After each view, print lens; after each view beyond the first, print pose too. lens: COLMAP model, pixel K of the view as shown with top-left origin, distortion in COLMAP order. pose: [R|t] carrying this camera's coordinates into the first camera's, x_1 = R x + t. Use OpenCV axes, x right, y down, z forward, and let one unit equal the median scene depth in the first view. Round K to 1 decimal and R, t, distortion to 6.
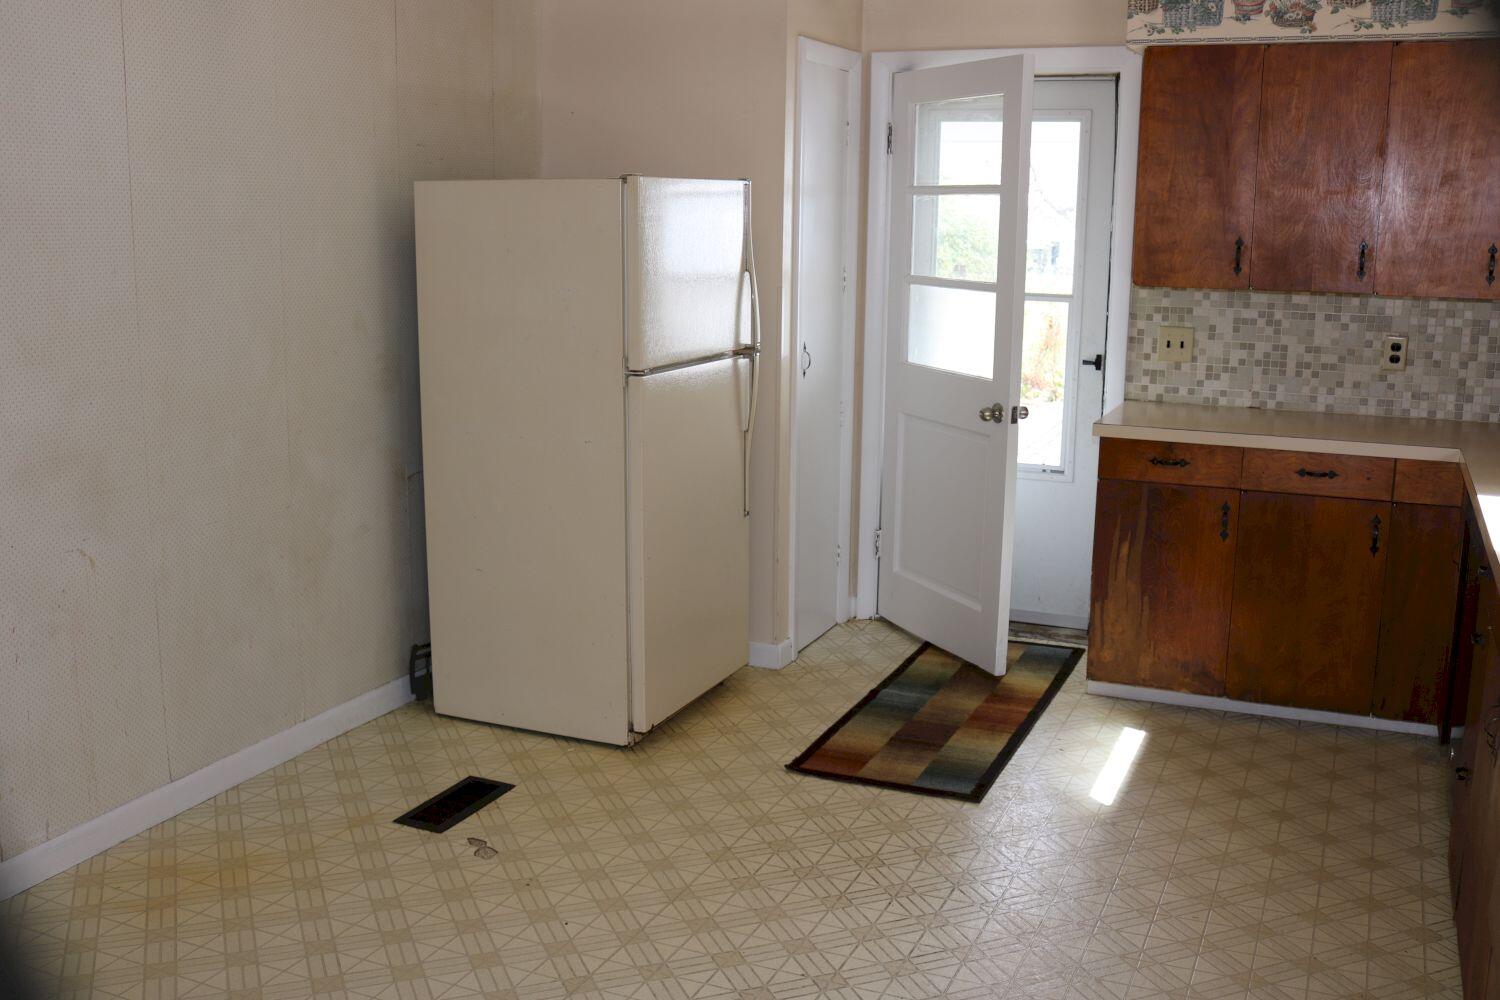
lens RADIAL K [[1493.0, 0, 751.3], [0, 1493.0, 493.9], [0, 0, 1]] dist [-0.019815, 0.000000]
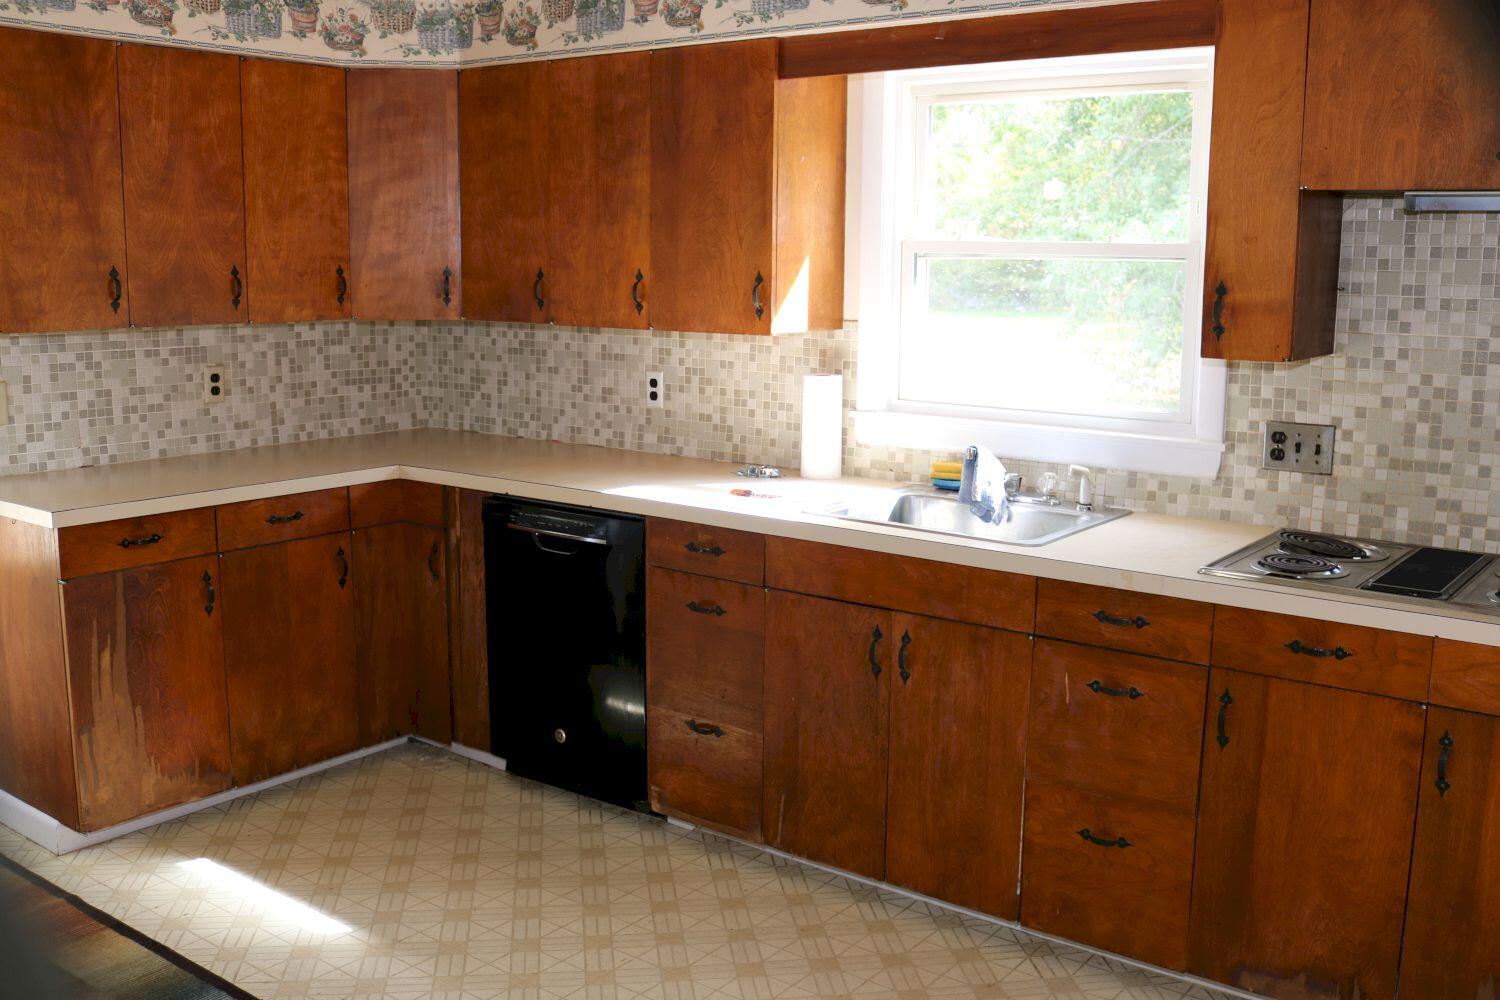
lens RADIAL K [[1493.0, 0, 750.1], [0, 1493.0, 509.6], [0, 0, 1]] dist [-0.019815, 0.000000]
pose [[0.280979, -0.181279, 0.942438, -0.380776], [0.179561, 0.974588, 0.133928, -0.083691], [-0.942766, 0.131594, 0.306390, 0.404931]]
